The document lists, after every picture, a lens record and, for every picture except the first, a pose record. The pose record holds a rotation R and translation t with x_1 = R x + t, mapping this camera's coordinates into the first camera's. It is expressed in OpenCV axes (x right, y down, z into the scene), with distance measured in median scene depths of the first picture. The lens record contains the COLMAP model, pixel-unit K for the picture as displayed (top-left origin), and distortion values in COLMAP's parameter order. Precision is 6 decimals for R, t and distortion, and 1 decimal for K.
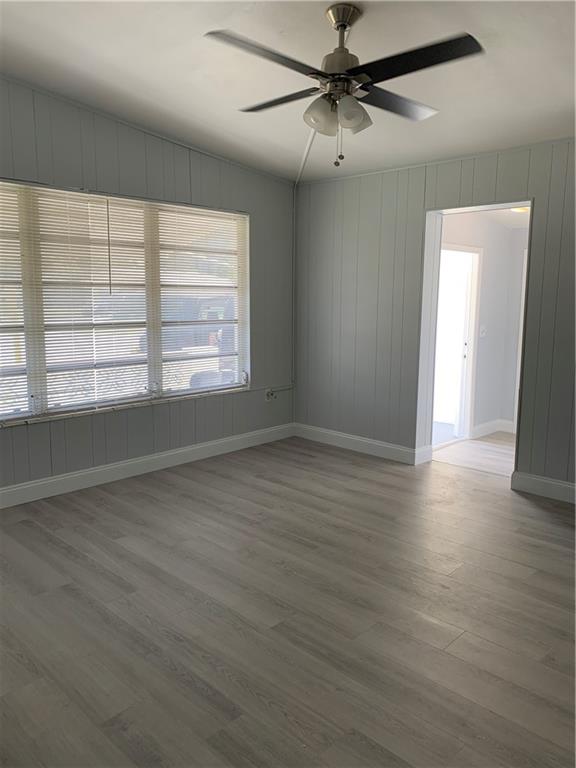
lens RADIAL K [[581.0, 0, 288.0], [0, 581.0, 384.0], [0, 0, 1]] dist [0.036303, -0.059086]
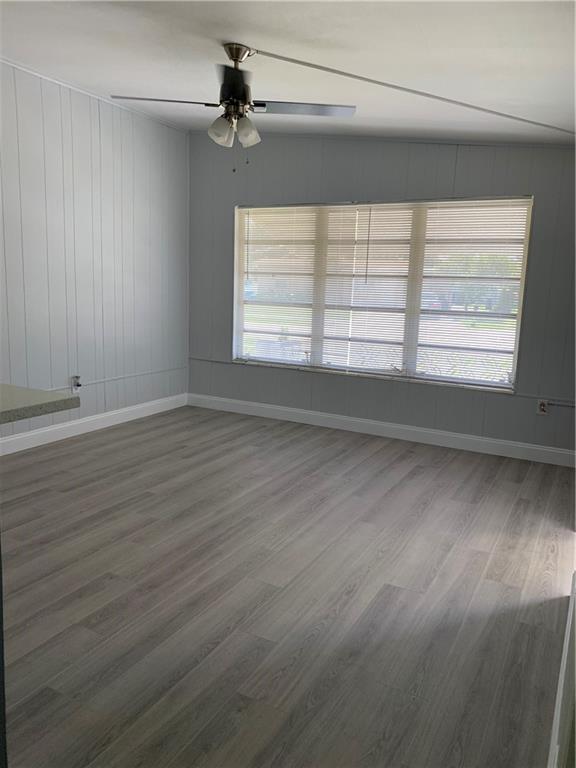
lens RADIAL K [[581.0, 0, 288.0], [0, 581.0, 384.0], [0, 0, 1]] dist [0.036303, -0.059086]
pose [[0.264679, 0.167686, -0.949645, 0.896422], [-0.178996, 0.976196, 0.122486, -0.067958], [0.947579, 0.137563, 0.288394, 0.526716]]
